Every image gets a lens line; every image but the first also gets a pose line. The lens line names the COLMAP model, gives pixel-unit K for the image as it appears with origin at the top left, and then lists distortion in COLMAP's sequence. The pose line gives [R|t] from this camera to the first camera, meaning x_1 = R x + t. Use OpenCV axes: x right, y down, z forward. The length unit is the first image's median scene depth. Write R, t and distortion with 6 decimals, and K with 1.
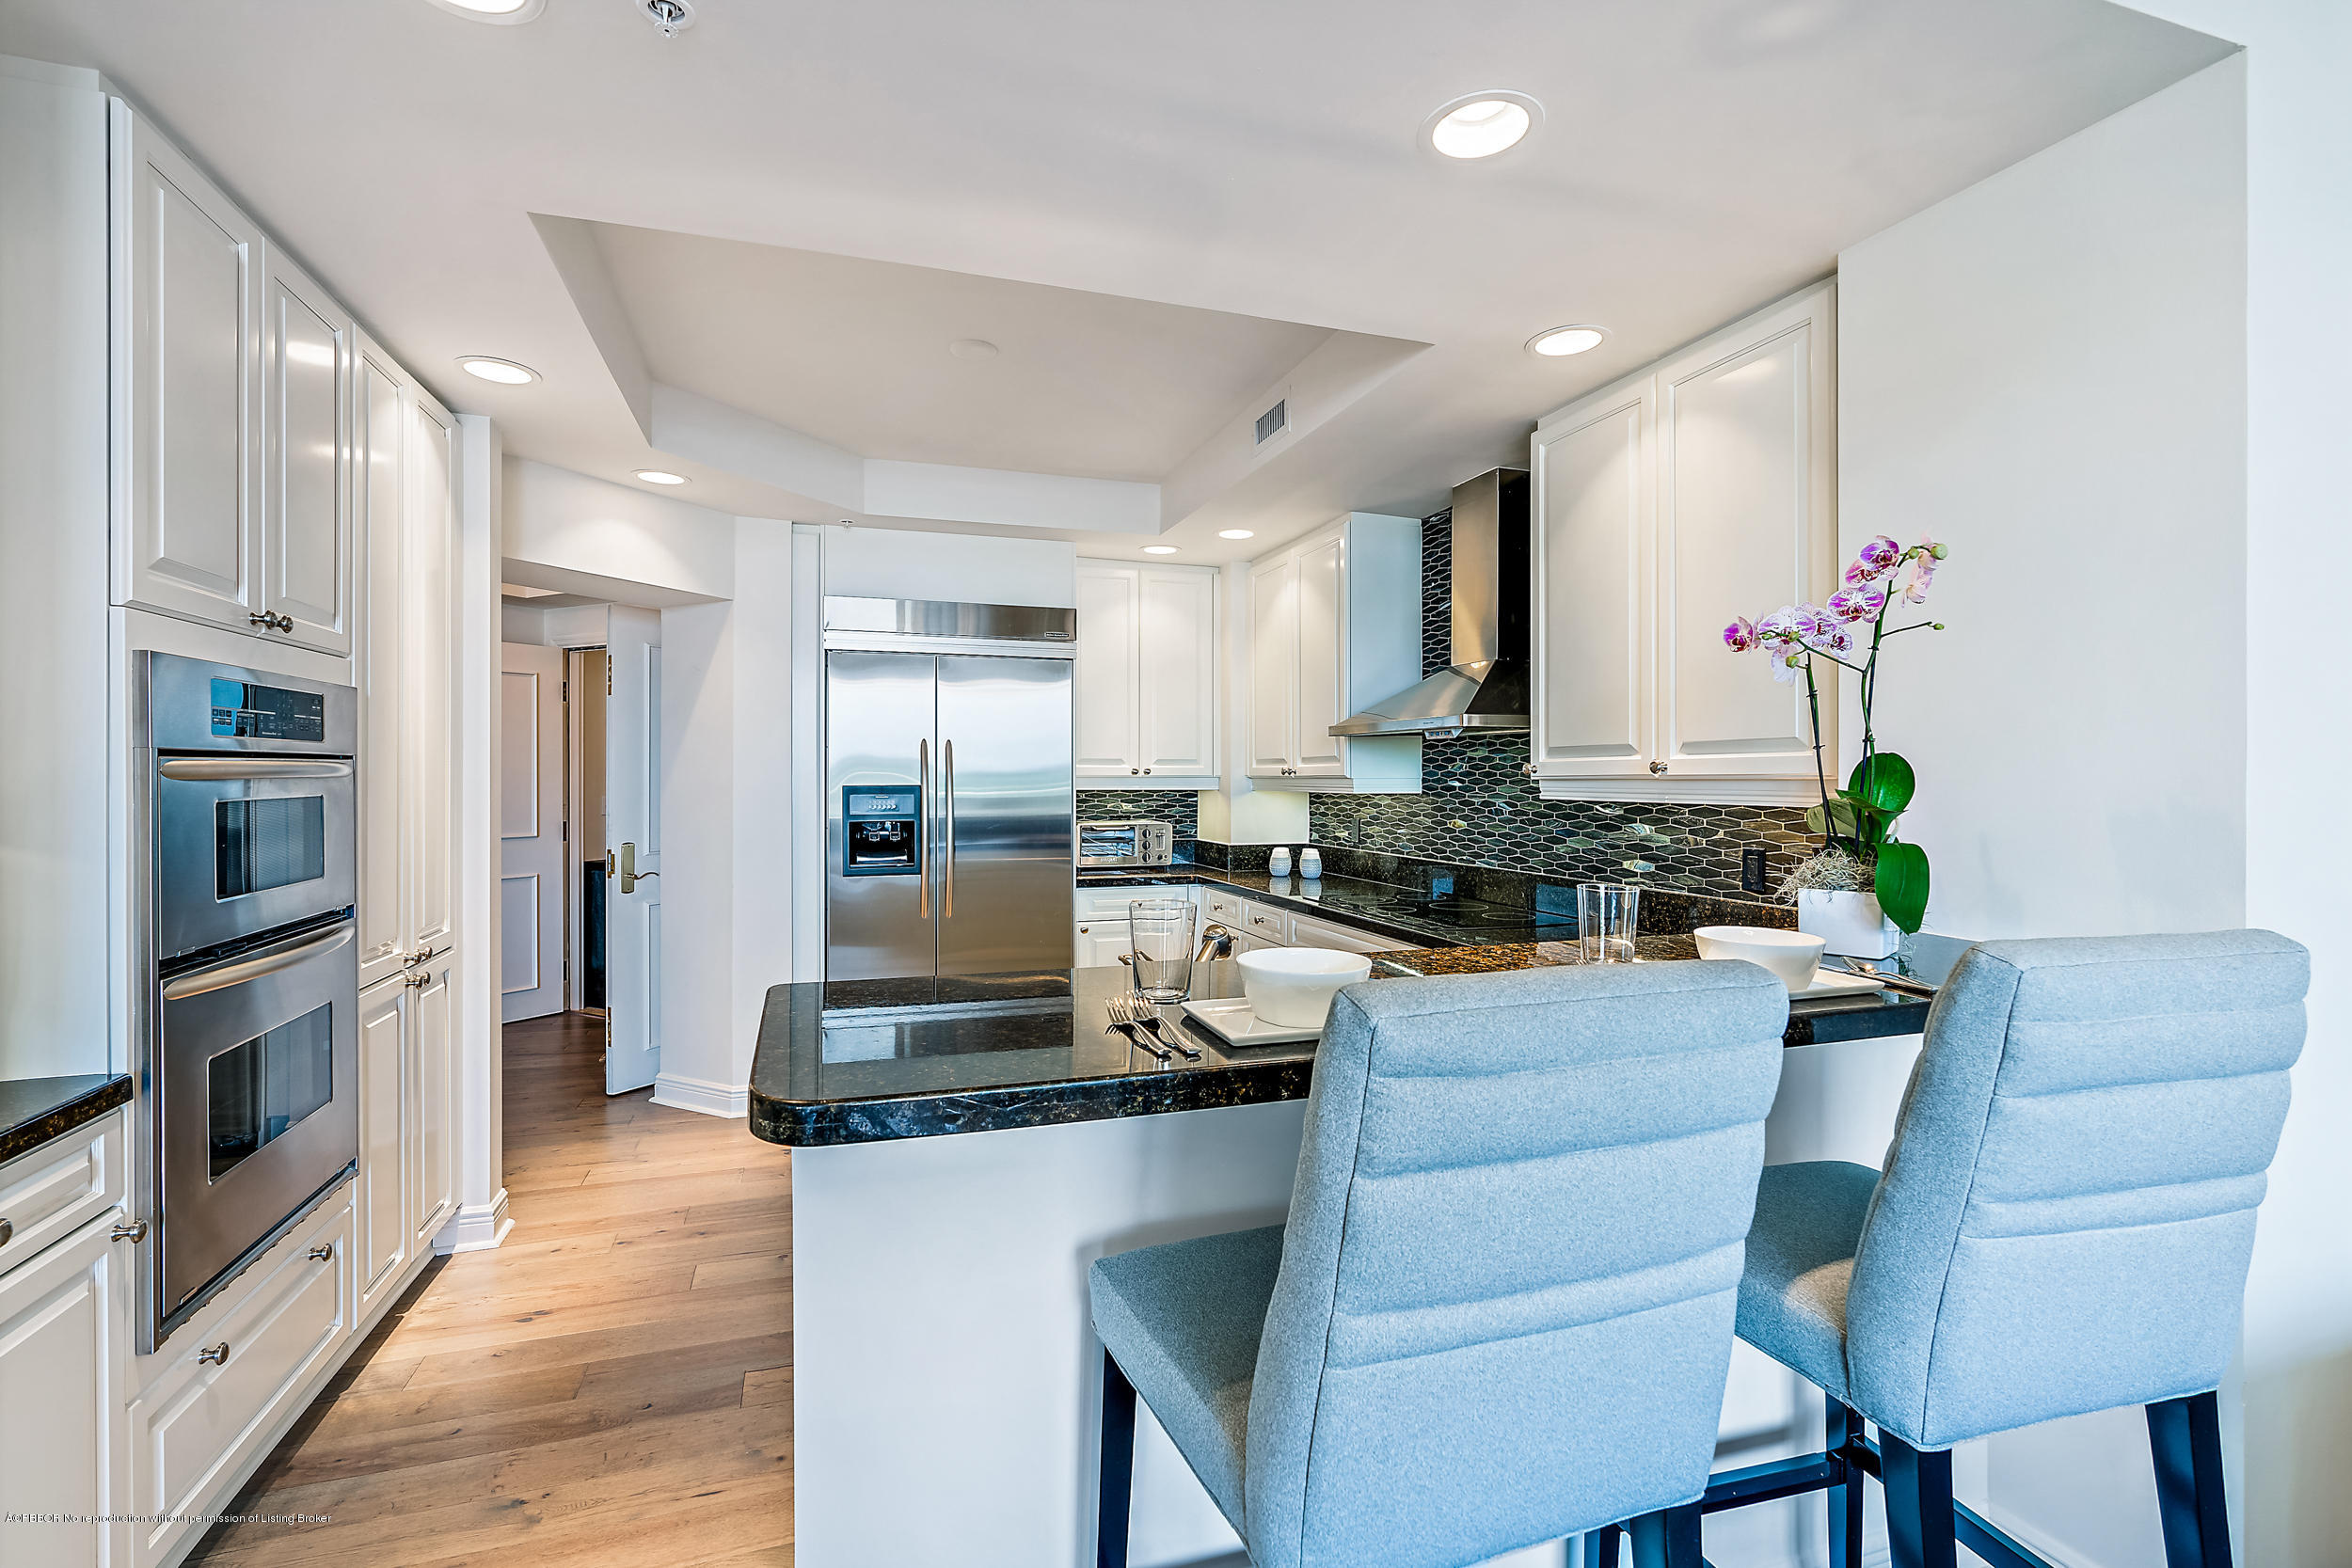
lens RADIAL K [[1060.9, 0, 1169.8], [0, 1060.9, 778.5], [0, 0, 1]] dist [-0.010822, 0.000243]
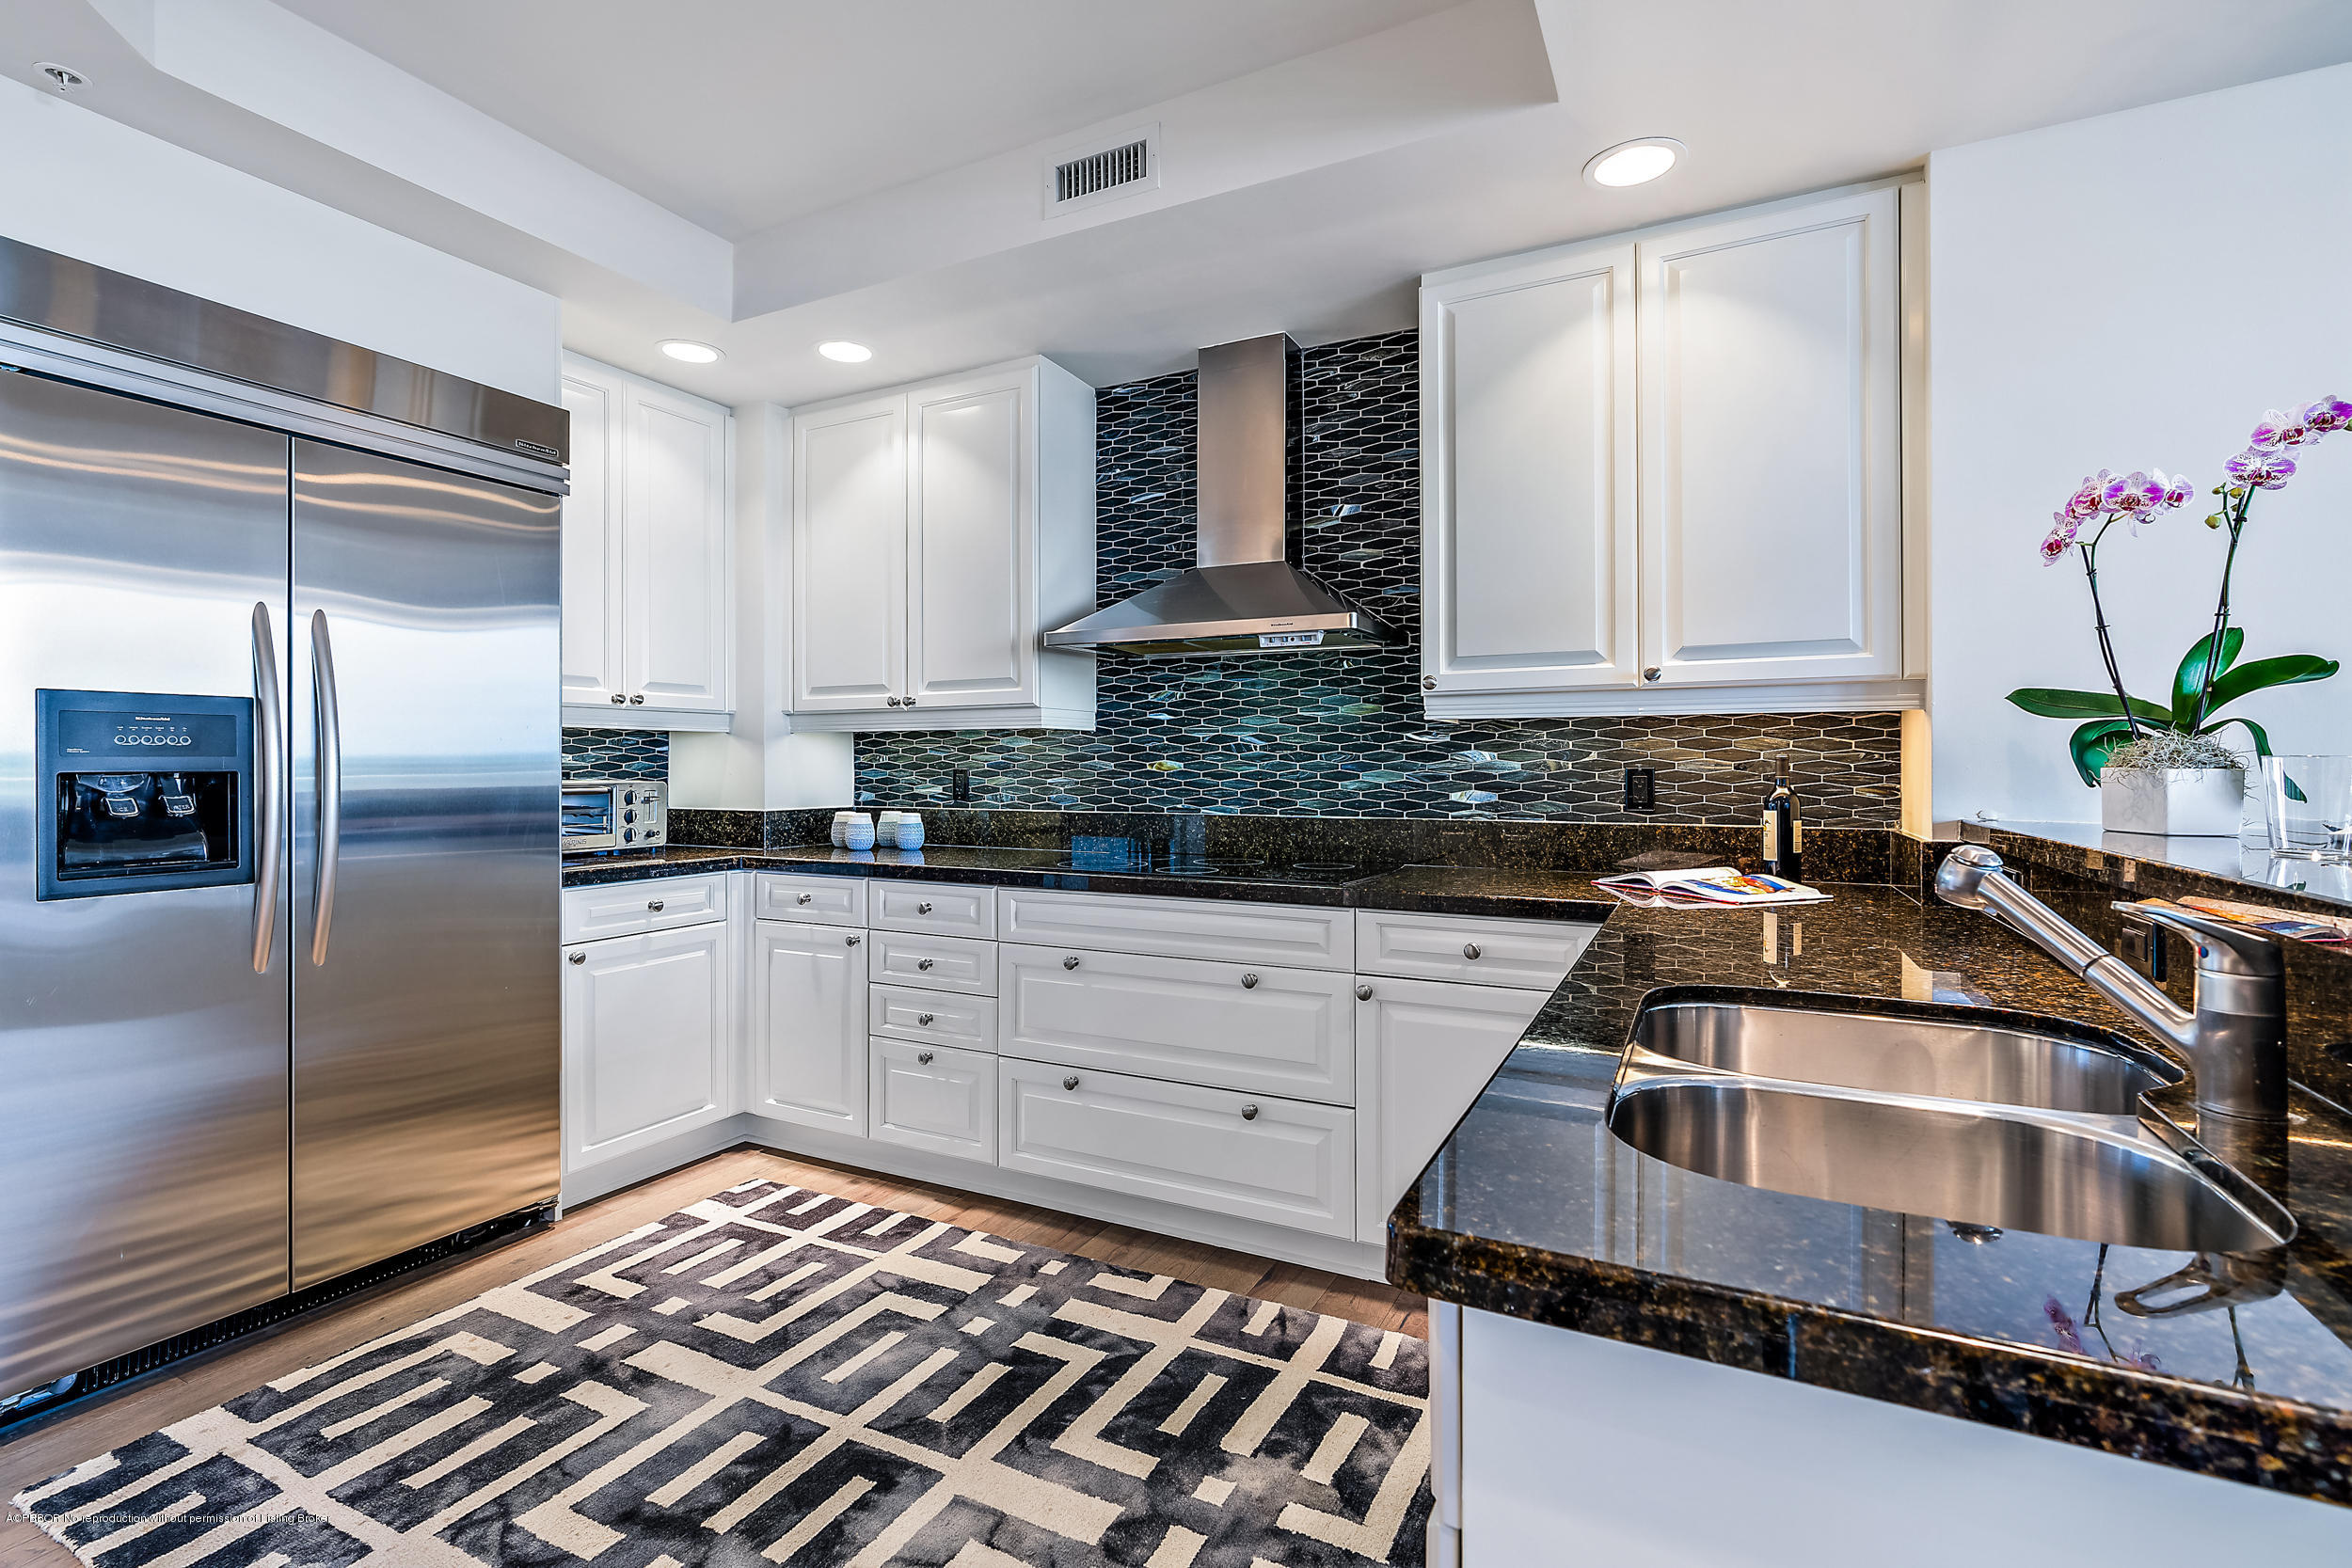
lens RADIAL K [[1077.3, 0, 1159.8], [0, 1077.3, 760.3], [0, 0, 1]] dist [-0.006691, 0.000189]
pose [[0.719115, 0.001518, 0.694889, -0.328296], [0.002467, 0.999986, -0.004737, 0.045193], [-0.694887, 0.005121, 0.719101, 0.429520]]
